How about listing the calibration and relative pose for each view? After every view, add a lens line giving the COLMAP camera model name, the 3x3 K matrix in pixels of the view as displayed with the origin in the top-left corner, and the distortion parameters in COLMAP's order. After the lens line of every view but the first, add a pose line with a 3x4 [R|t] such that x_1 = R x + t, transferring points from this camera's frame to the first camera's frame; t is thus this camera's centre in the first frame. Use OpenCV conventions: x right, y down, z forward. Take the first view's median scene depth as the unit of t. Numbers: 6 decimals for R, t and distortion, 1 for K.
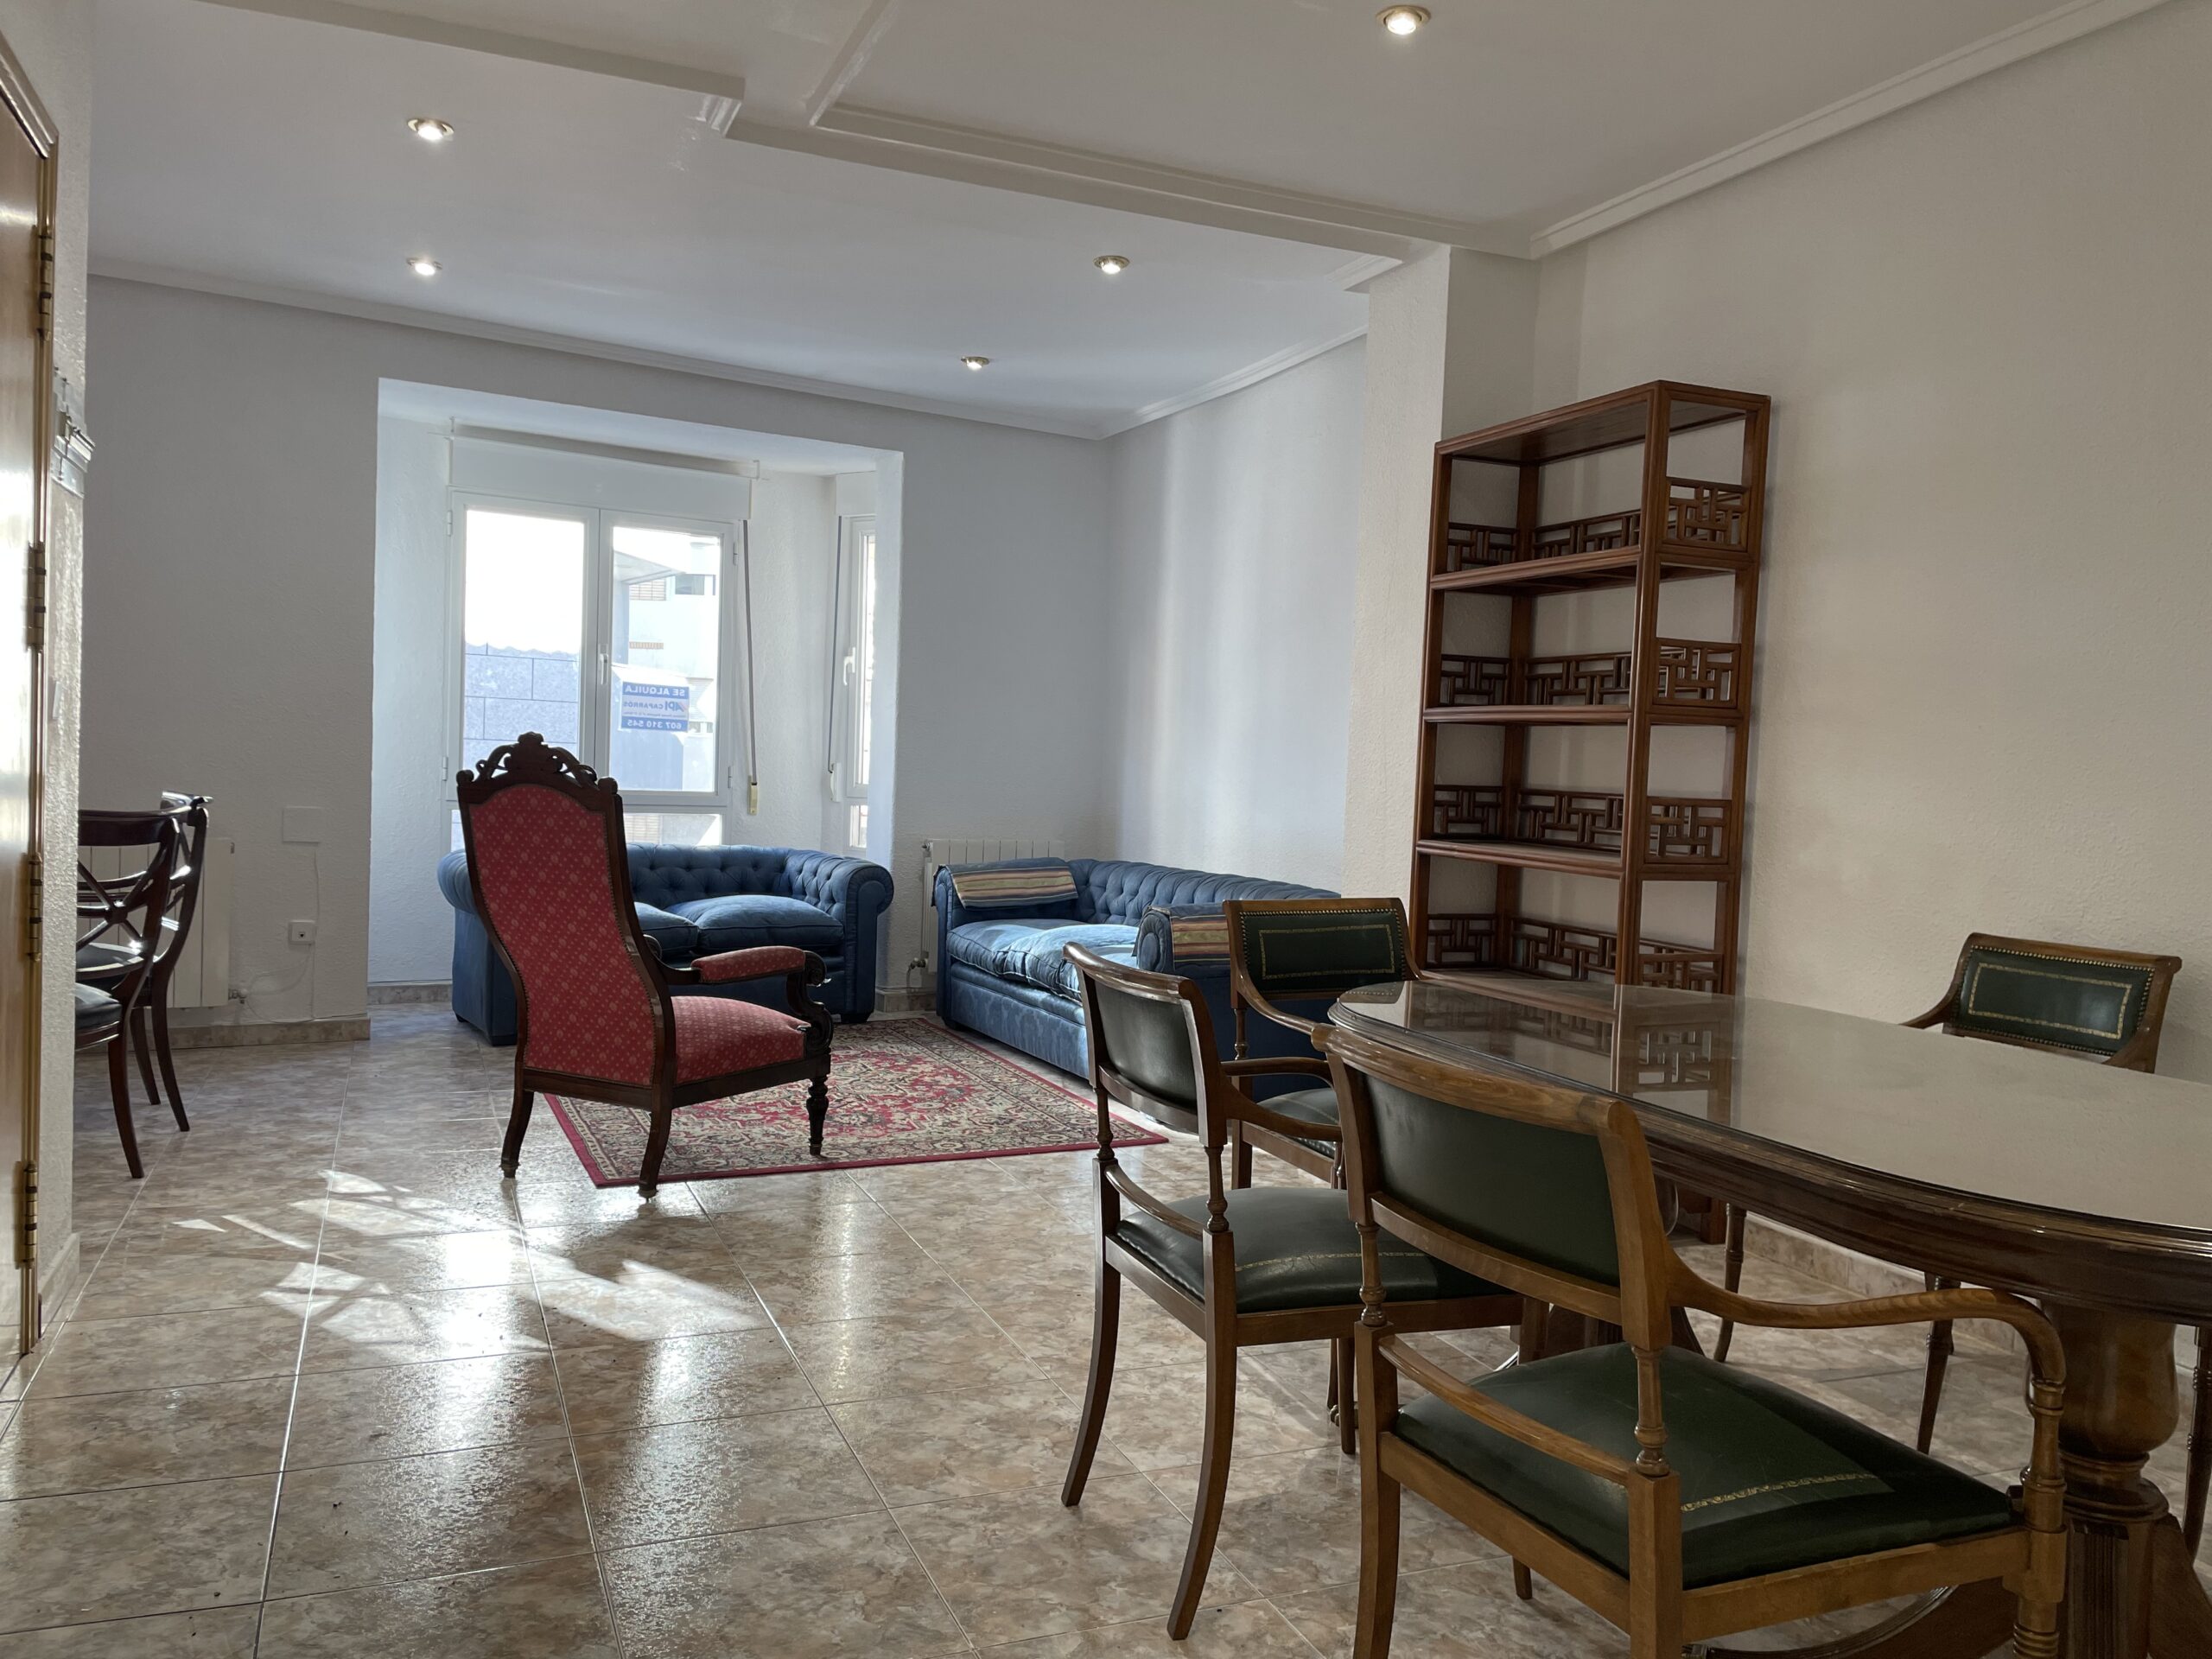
lens RADIAL K [[1662.1, 0, 1115.0], [0, 1662.1, 836.1], [0, 0, 1]] dist [0.090192, -0.109647]
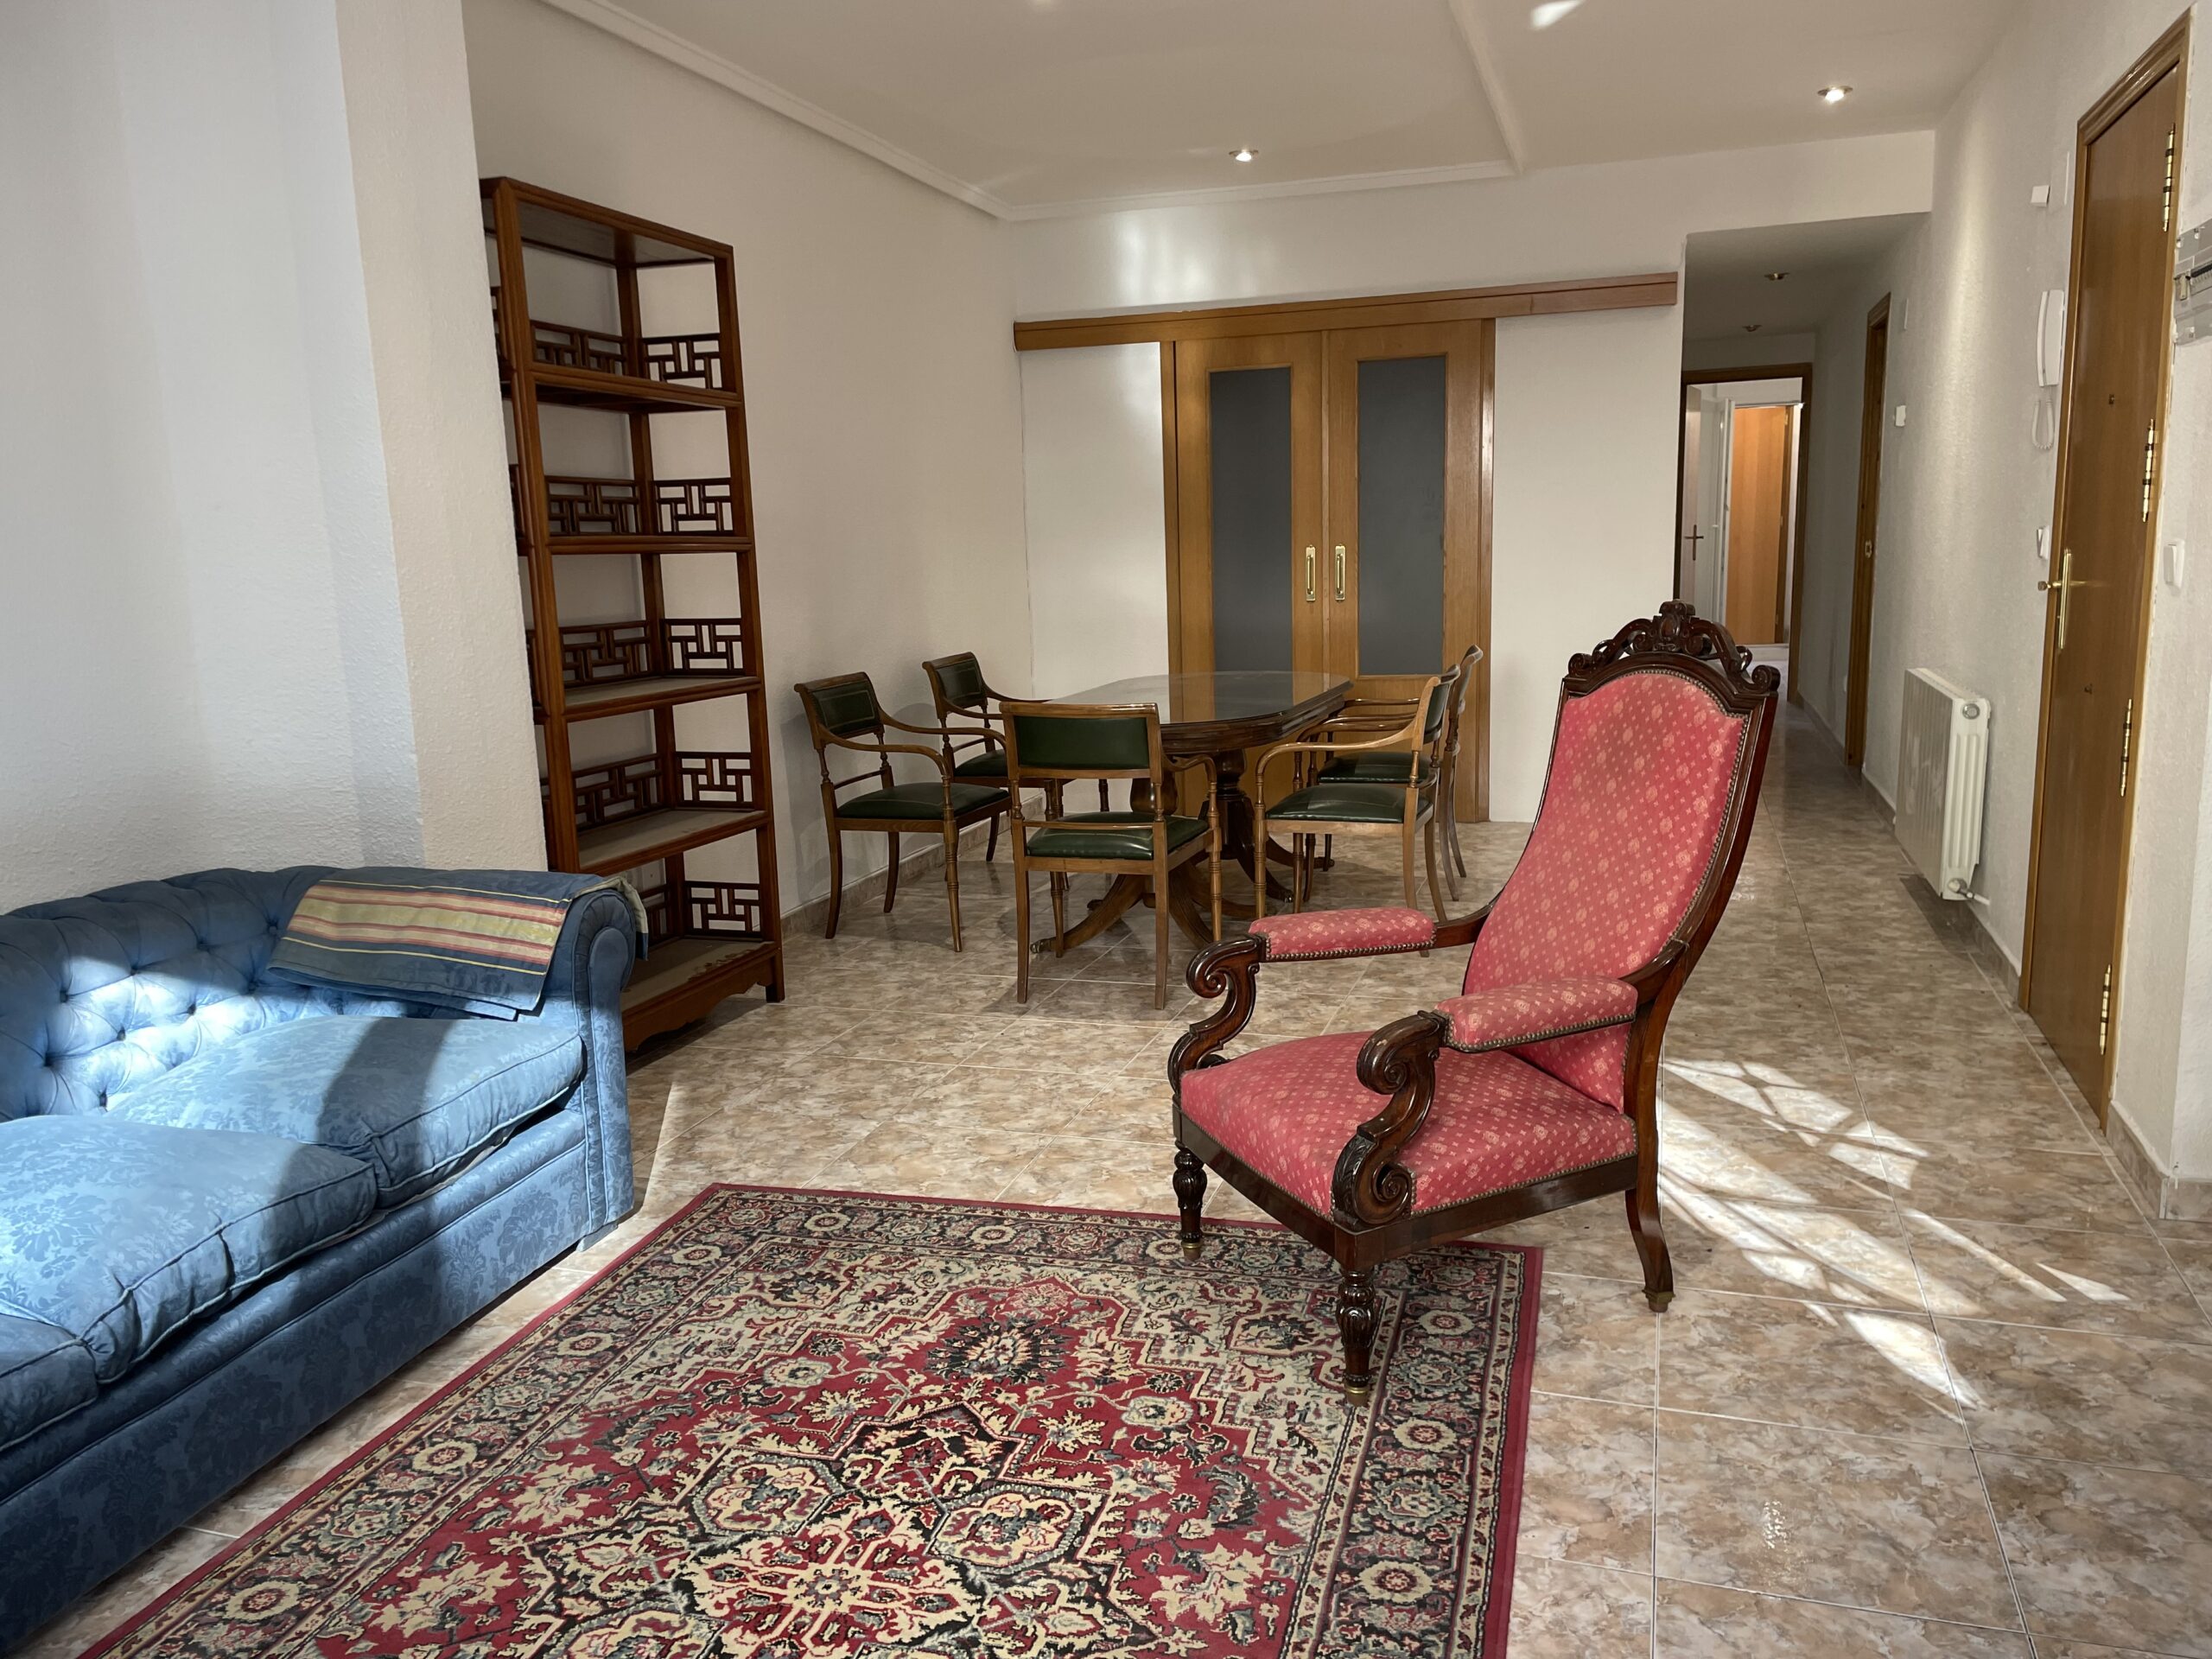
lens RADIAL K [[1662.1, 0, 1121.4], [0, 1662.1, 853.7], [0, 0, 1]] dist [0.090192, -0.109647]
pose [[-0.758385, -0.137145, 0.637215, -0.598374], [0.029932, 0.969255, 0.244232, -0.129645], [-0.651119, 0.204295, -0.730963, 1.590367]]
